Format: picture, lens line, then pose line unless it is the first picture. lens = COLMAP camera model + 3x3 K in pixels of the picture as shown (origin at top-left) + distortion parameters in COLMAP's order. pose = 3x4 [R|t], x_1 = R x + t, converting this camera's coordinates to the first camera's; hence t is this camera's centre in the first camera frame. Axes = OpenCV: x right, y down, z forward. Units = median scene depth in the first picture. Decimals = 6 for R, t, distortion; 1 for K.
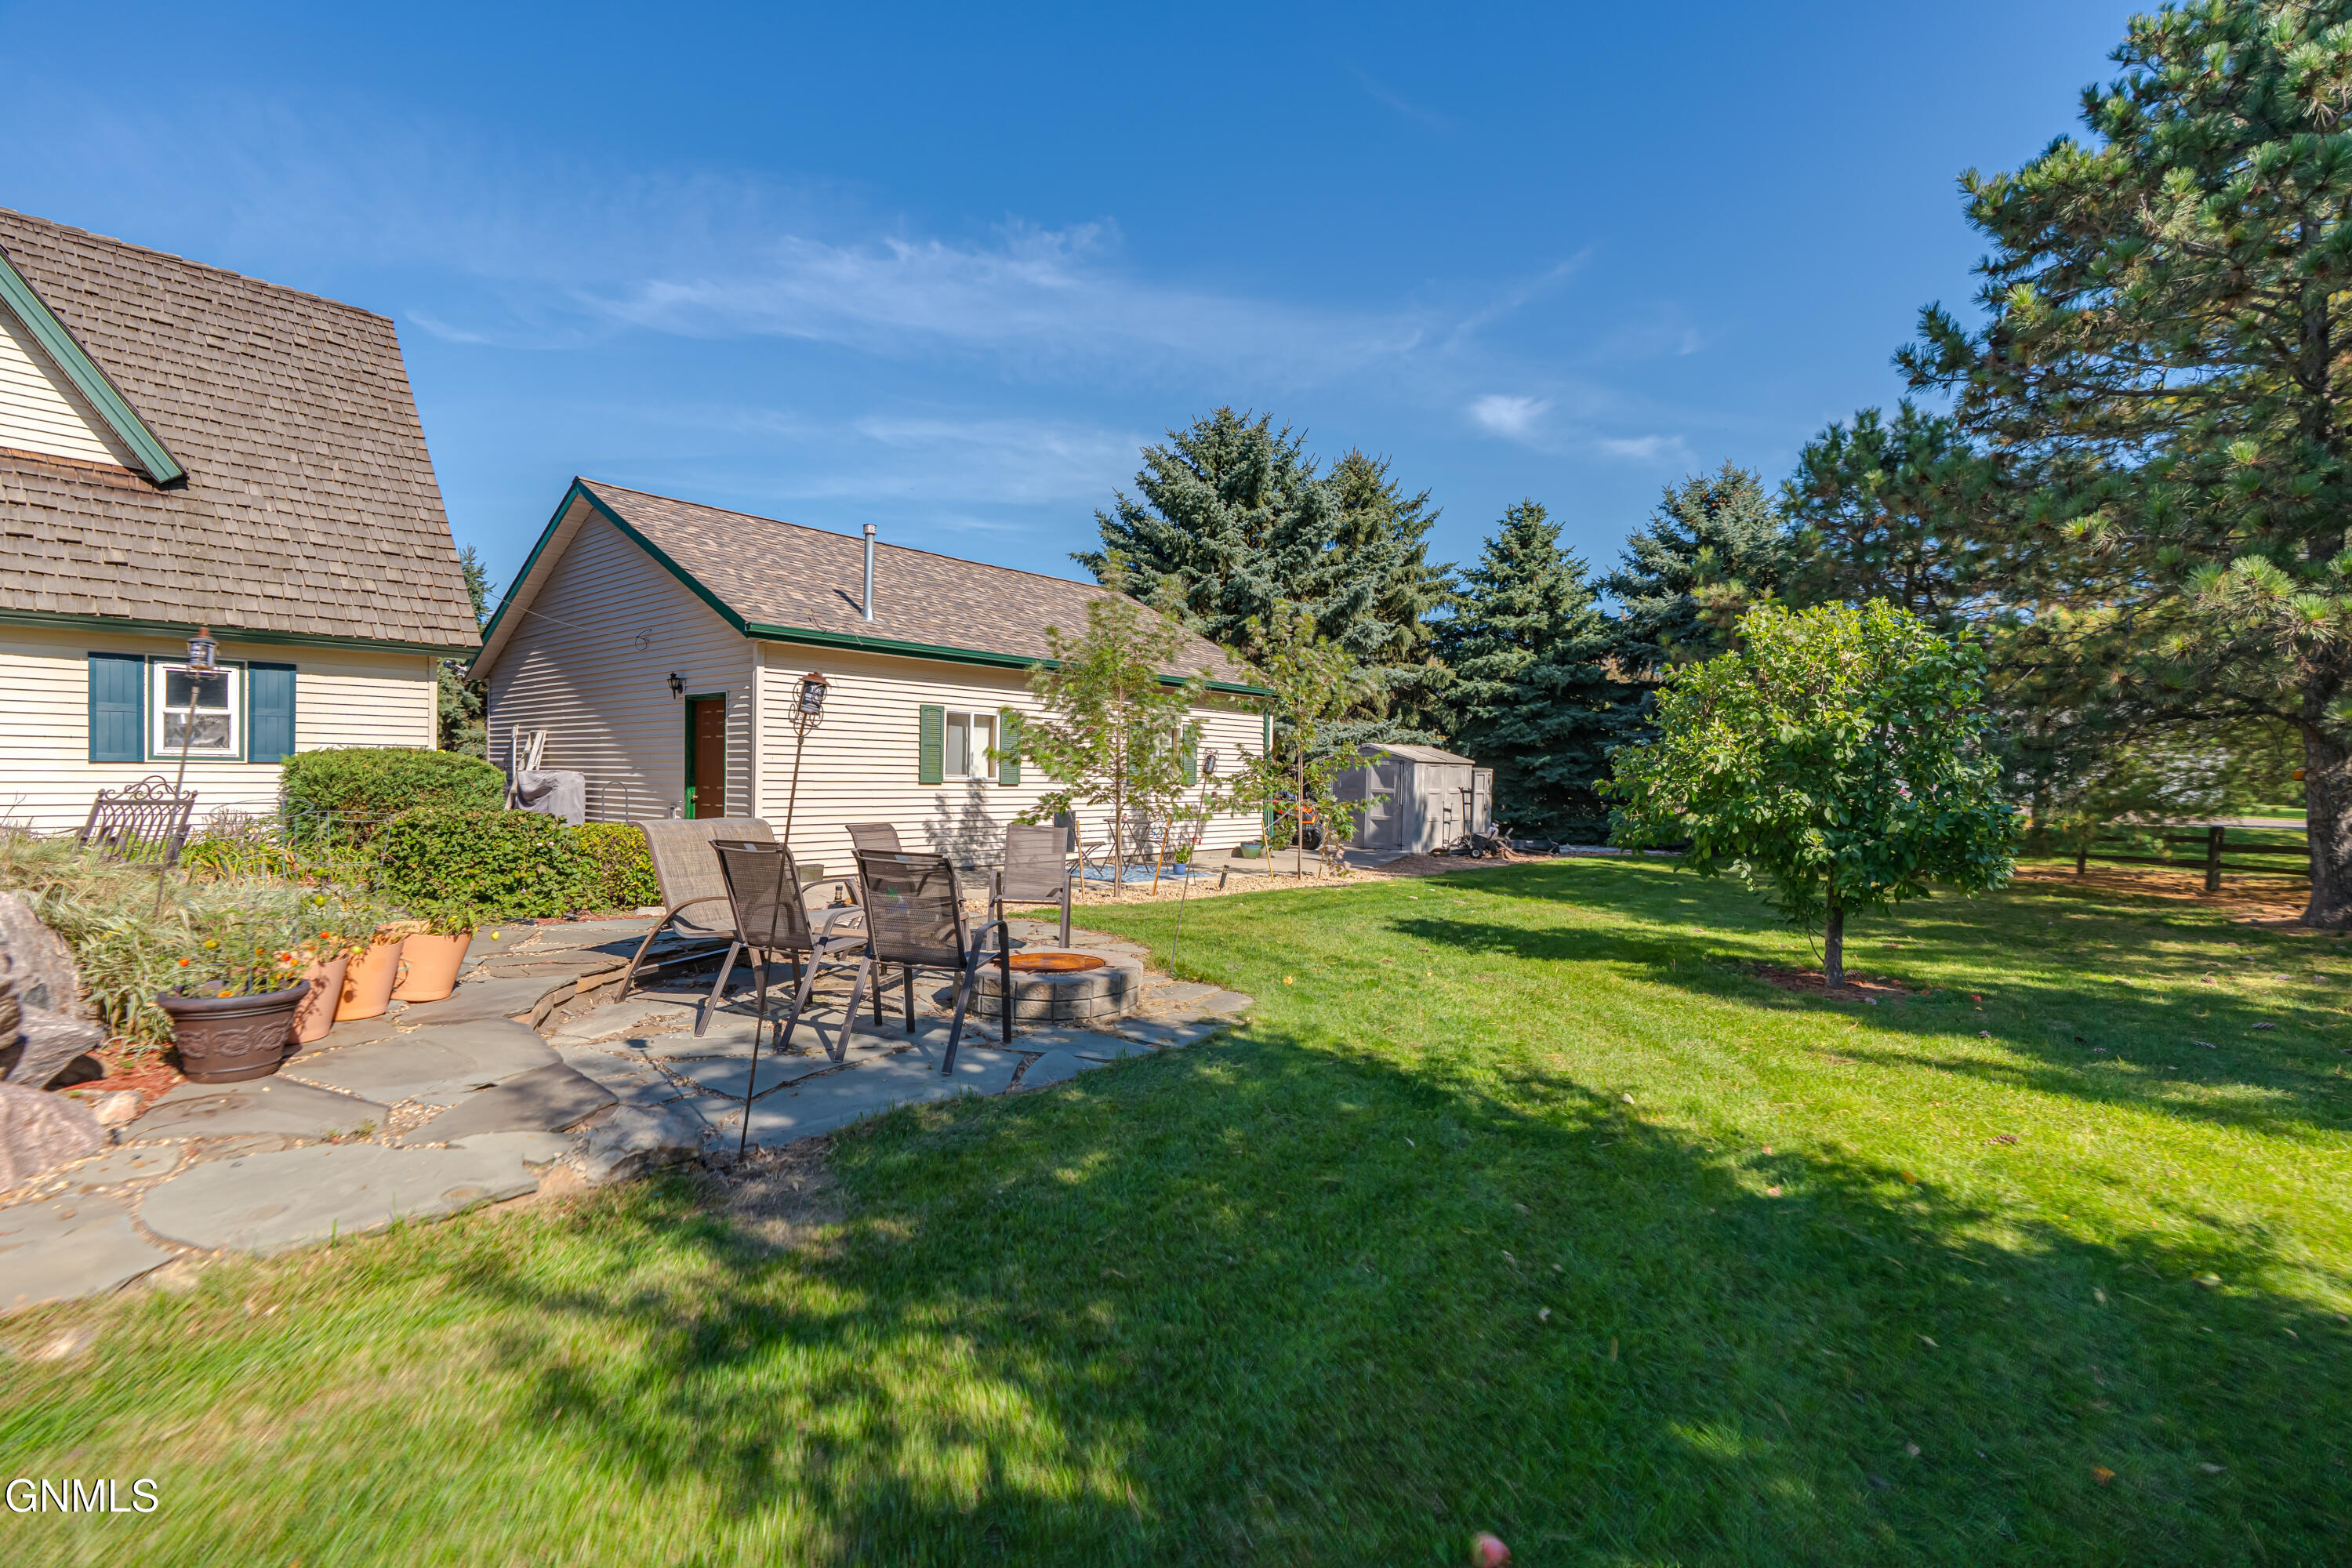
lens RADIAL K [[1040.4, 0, 1176.0], [0, 1040.4, 784.0], [0, 0, 1]] dist [-0.017427, 0.004861]
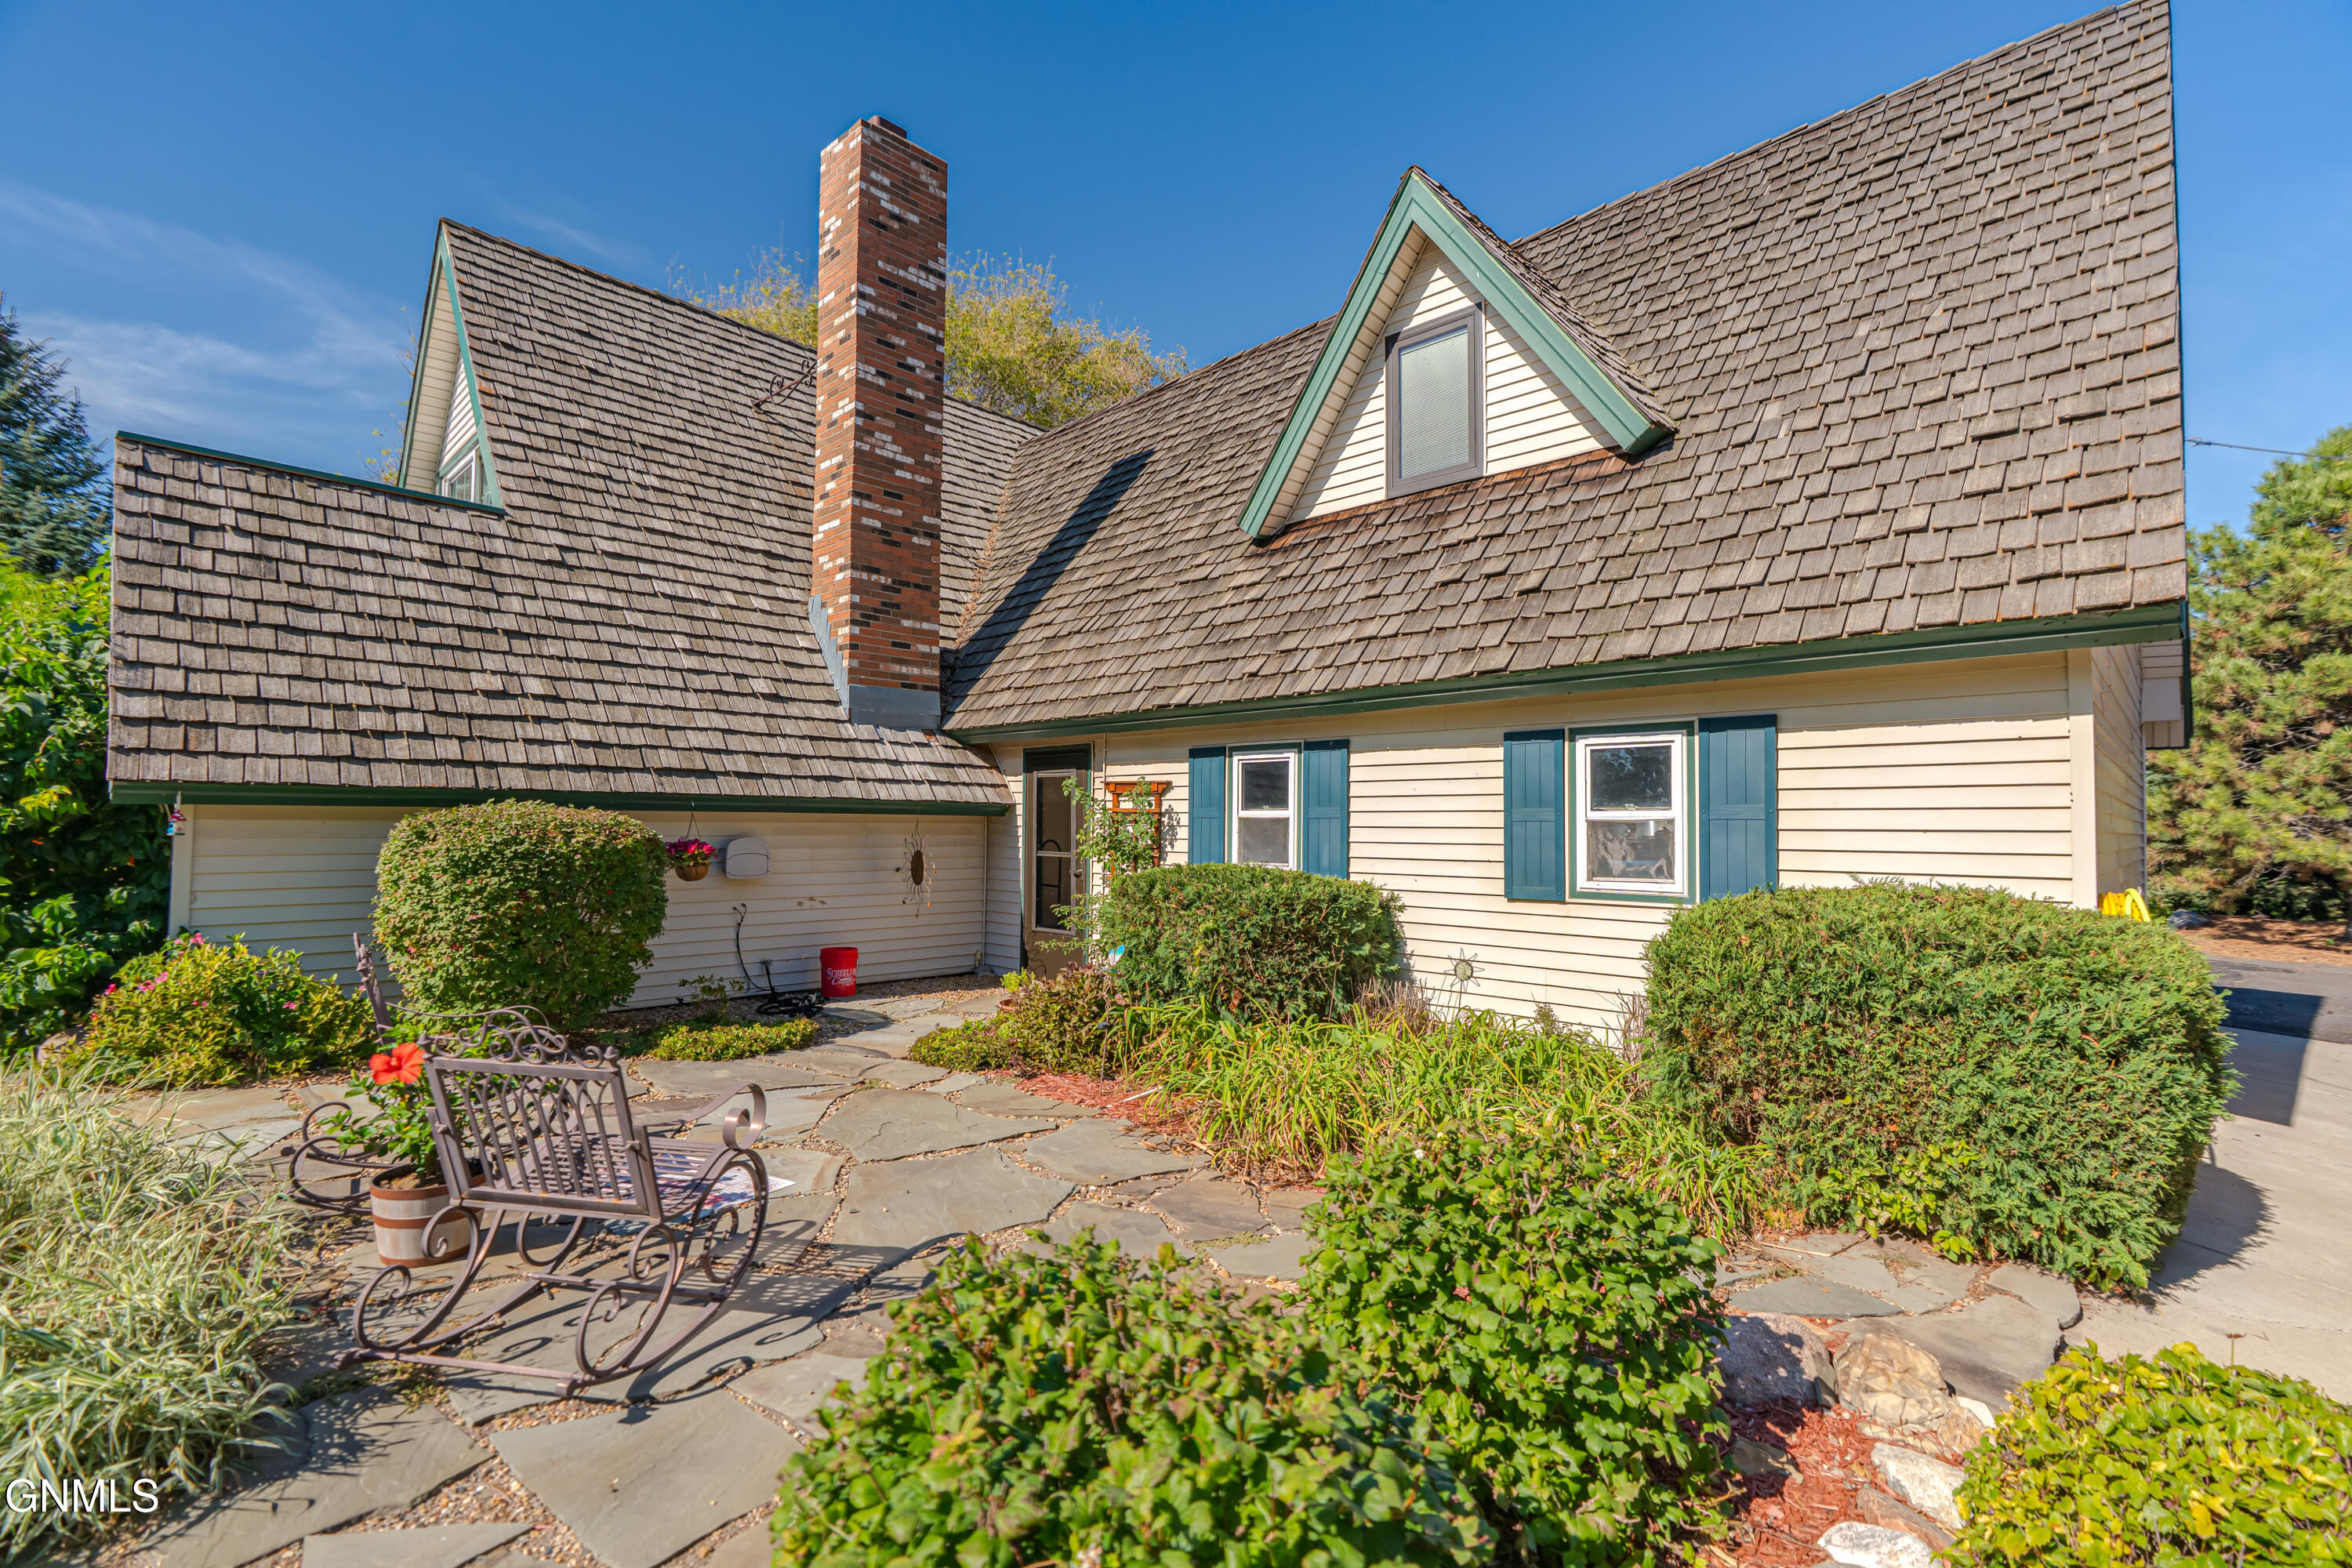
lens RADIAL K [[1040.4, 0, 1176.0], [0, 1040.4, 784.0], [0, 0, 1]] dist [-0.017427, 0.004861]
pose [[-0.054340, -0.046458, -0.997441, -0.251980], [-0.010912, 0.998885, -0.045930, -0.041462], [0.998463, 0.008388, -0.054786, 0.545666]]
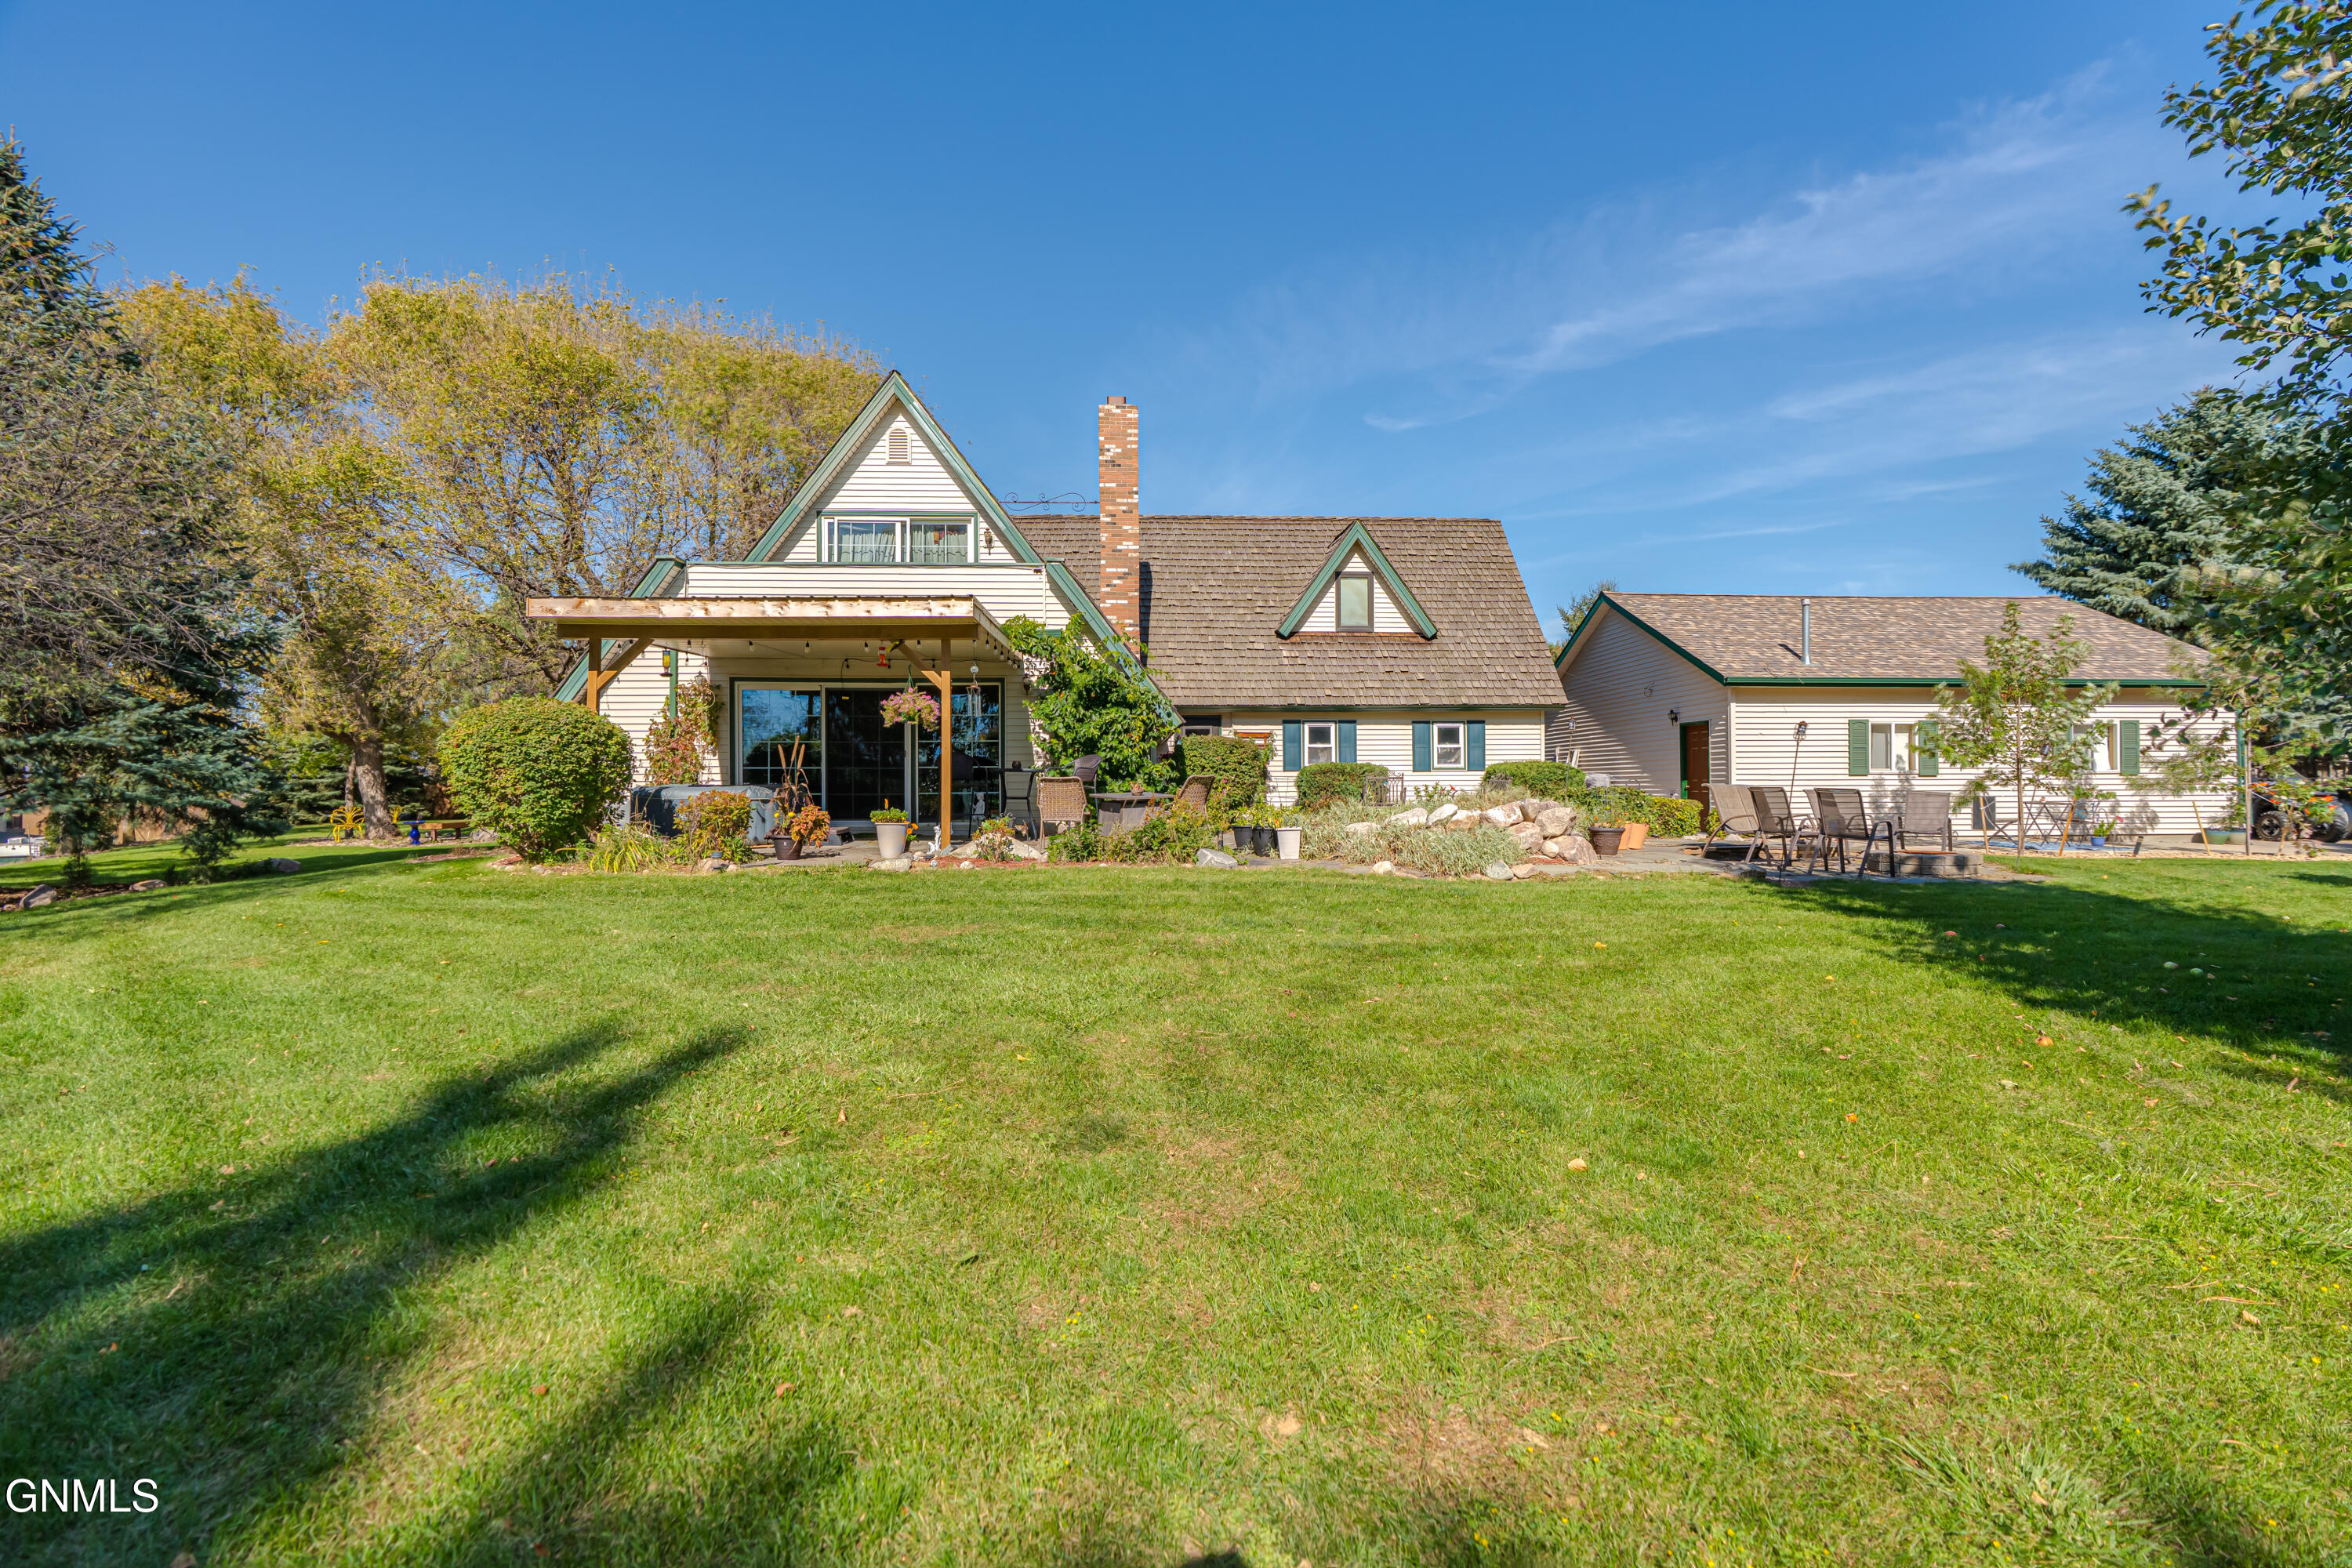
lens RADIAL K [[1040.4, 0, 1176.0], [0, 1040.4, 784.0], [0, 0, 1]] dist [-0.017427, 0.004861]
pose [[0.679463, -0.018143, -0.733485, 0.151668], [0.007085, 0.999810, -0.018168, 0.028397], [0.733675, 0.007148, 0.679463, -0.586372]]
